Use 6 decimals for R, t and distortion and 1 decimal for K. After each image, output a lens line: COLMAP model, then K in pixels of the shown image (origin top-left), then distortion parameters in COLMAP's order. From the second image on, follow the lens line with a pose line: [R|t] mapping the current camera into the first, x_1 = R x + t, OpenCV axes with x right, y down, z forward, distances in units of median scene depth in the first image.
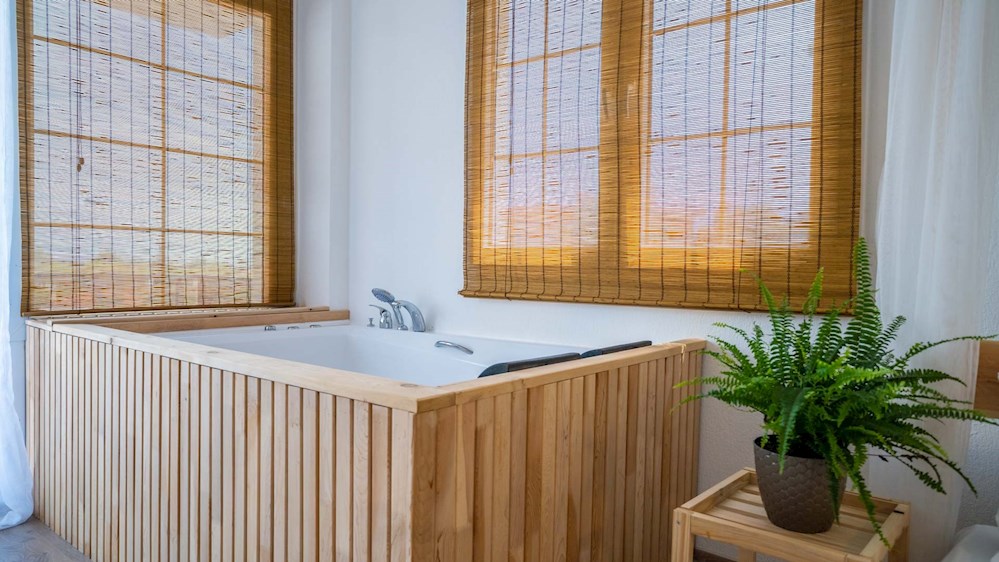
lens RADIAL K [[678.1, 0, 498.1], [0, 678.1, 275.6], [0, 0, 1]] dist [0.000416, -0.001606]
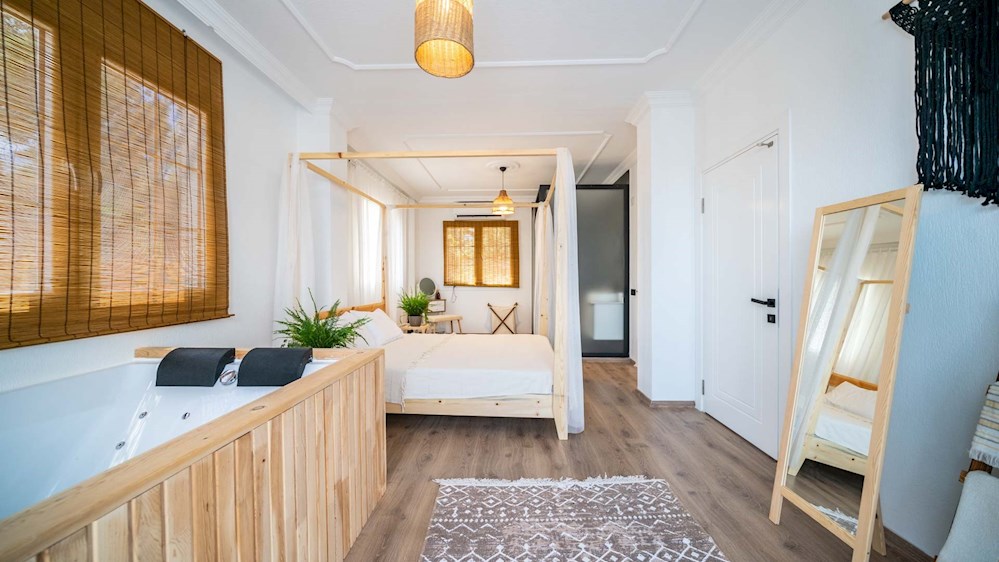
lens RADIAL K [[347.8, 0, 500.3], [0, 347.8, 284.7], [0, 0, 1]] dist [-0.000096, -0.000002]
pose [[-0.605336, 0.004708, 0.795956, -0.859380], [0.055845, 0.997770, 0.036570, -0.038407], [-0.794008, 0.066587, -0.604249, 0.809313]]
